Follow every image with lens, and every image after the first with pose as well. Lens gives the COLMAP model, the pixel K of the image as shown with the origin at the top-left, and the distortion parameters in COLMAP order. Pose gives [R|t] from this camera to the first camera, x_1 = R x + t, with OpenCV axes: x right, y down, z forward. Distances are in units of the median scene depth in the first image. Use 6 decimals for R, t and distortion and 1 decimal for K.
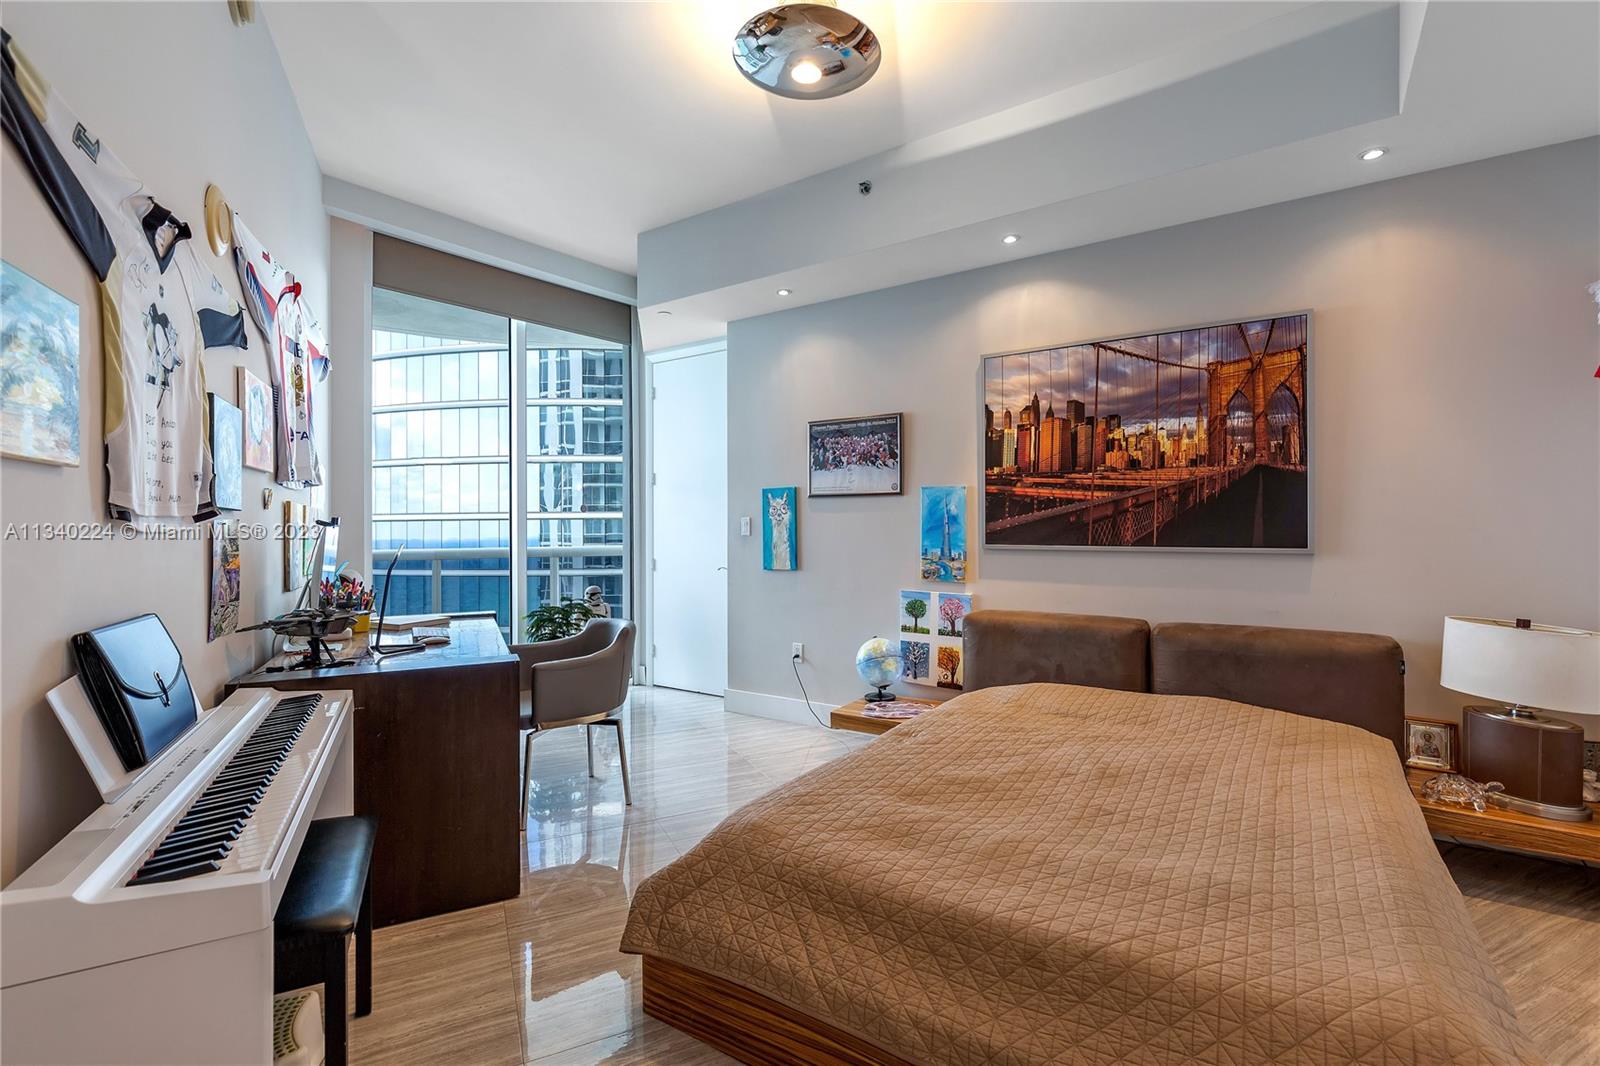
lens RADIAL K [[717.1, 0, 799.2], [0, 717.1, 533.9], [0, 0, 1]] dist [-0.000302, 0.000035]
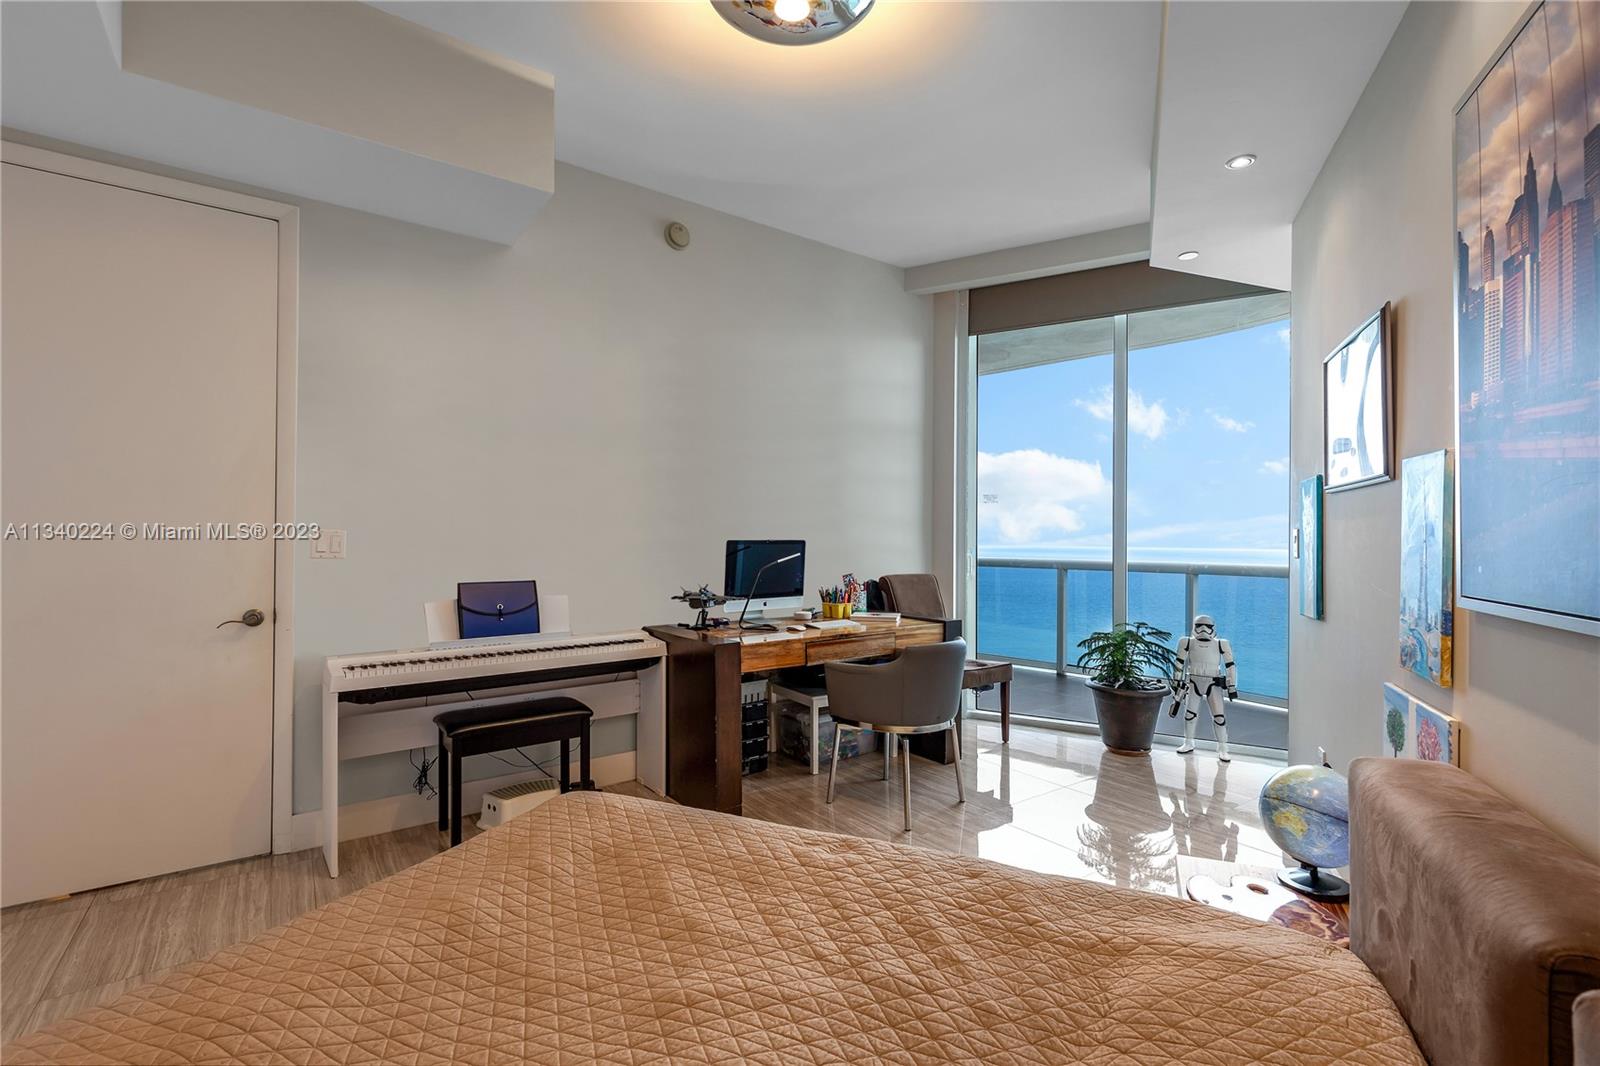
lens RADIAL K [[717.1, 0, 799.3], [0, 717.1, 536.2], [0, 0, 1]] dist [-0.000302, 0.000035]
pose [[0.174249, -0.001871, -0.984700, 0.576680], [-0.005397, 0.999981, -0.002855, -0.014129], [0.984687, 0.005812, 0.174235, 0.585451]]
